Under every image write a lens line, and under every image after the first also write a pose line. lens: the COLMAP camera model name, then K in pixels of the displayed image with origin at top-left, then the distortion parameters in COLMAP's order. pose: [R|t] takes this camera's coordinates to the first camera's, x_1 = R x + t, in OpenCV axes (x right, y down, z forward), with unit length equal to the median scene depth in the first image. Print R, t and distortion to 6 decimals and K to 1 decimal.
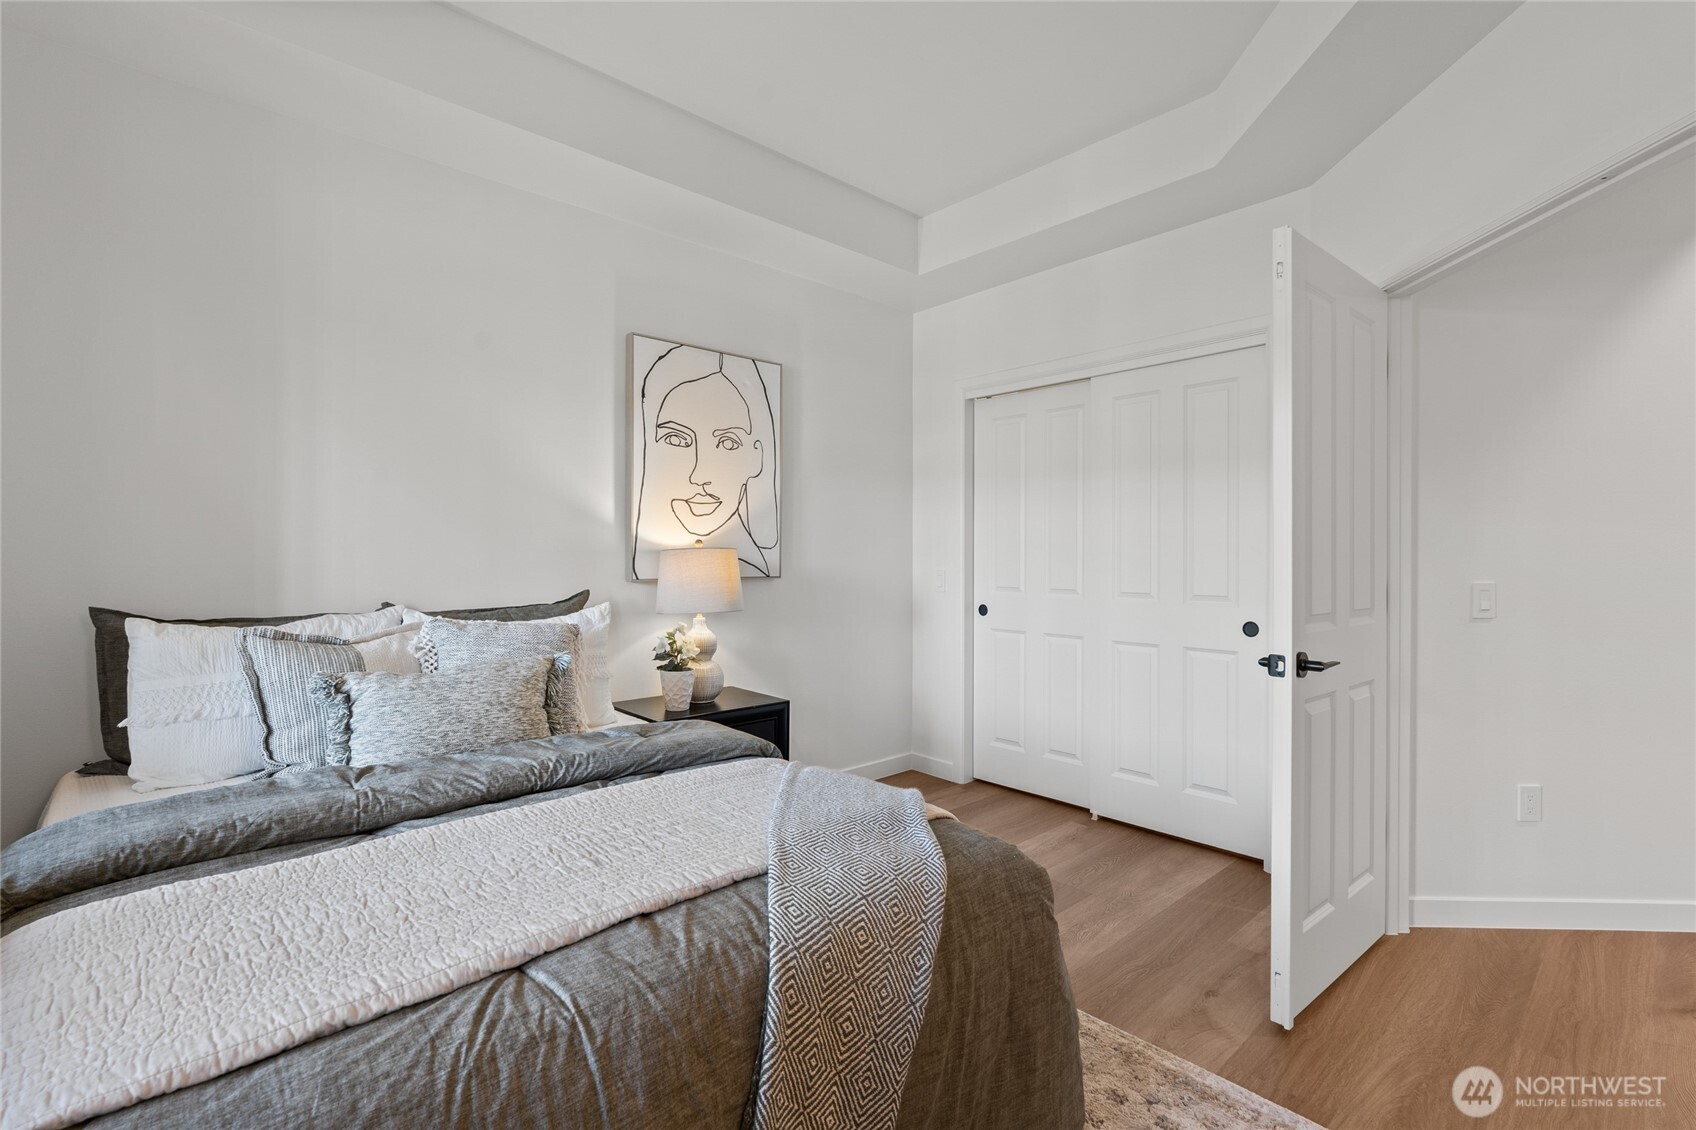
lens RADIAL K [[772.2, 0, 859.7], [0, 772.2, 561.5], [0, 0, 1]] dist [0.008687, 0.000920]
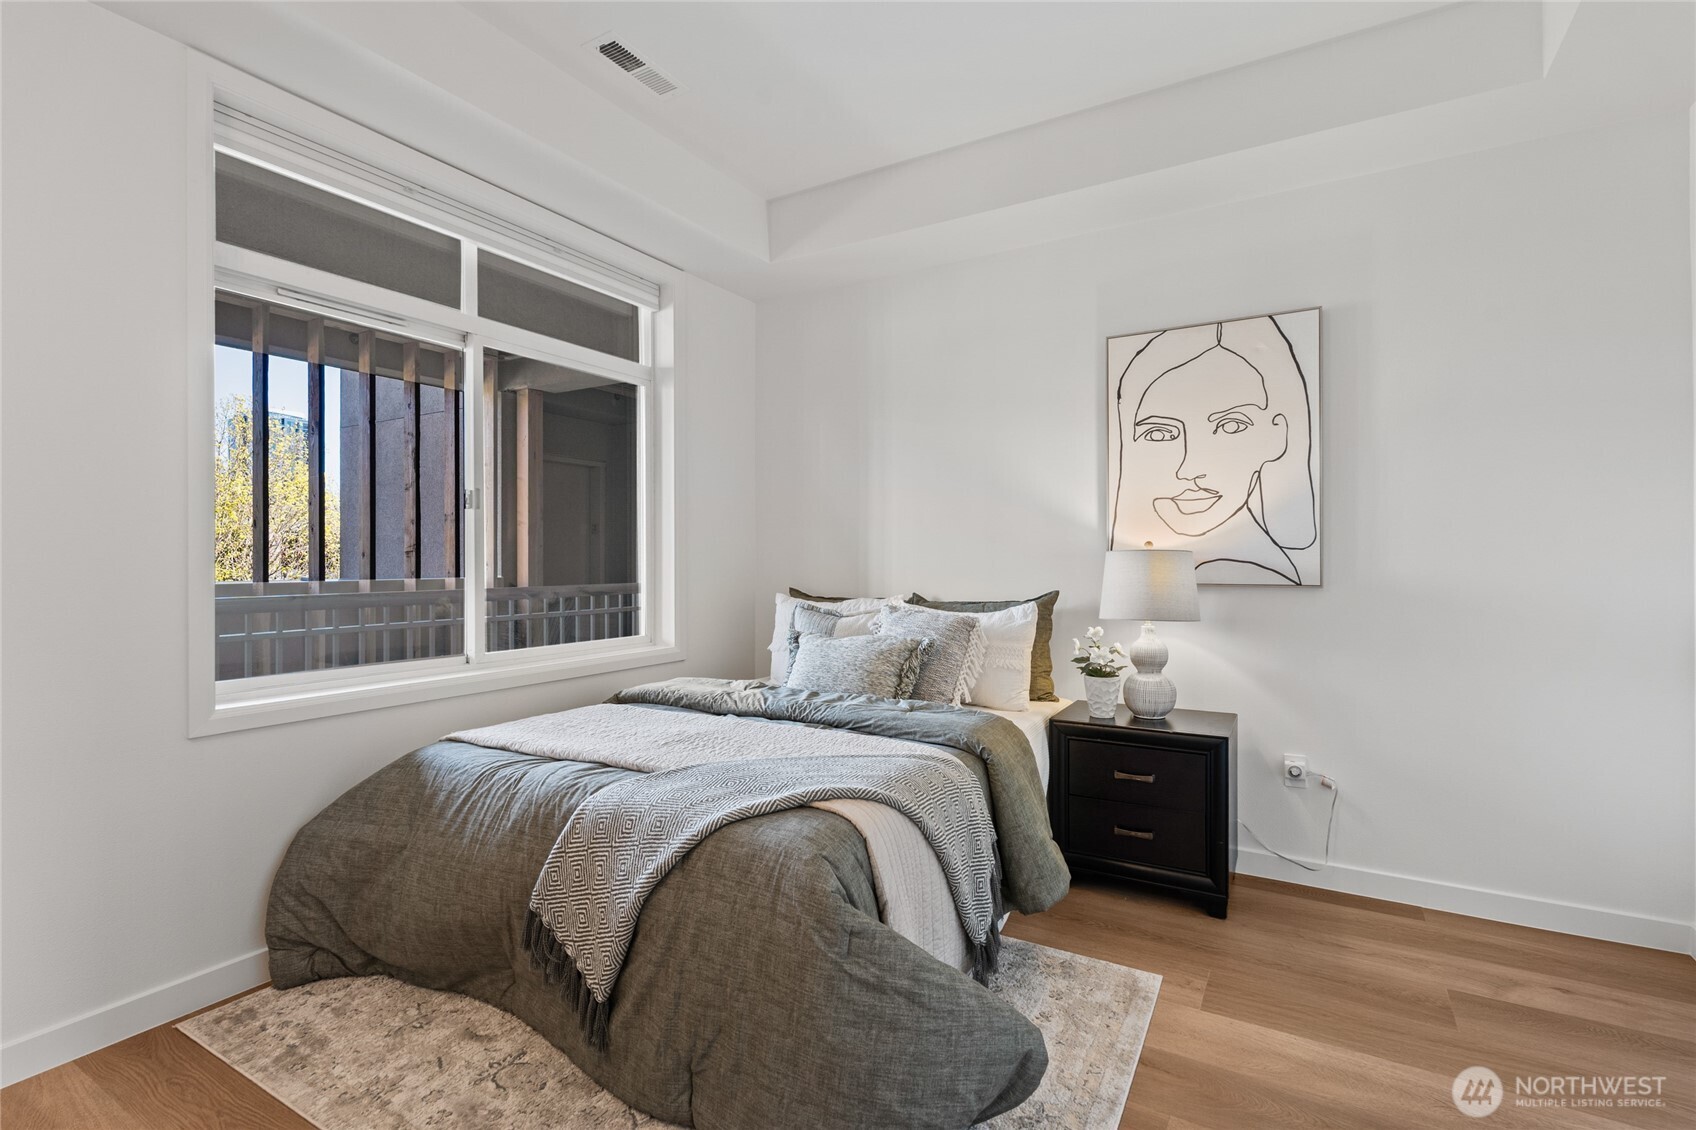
lens RADIAL K [[812.8, 0, 854.6], [0, 812.8, 563.0], [0, 0, 1]] dist [-0.000087, 0.001144]
pose [[0.285120, 0.001682, -0.958490, 0.586310], [-0.004466, 0.999990, 0.000427, -0.001085], [0.958481, 0.004159, 0.285125, 0.361158]]
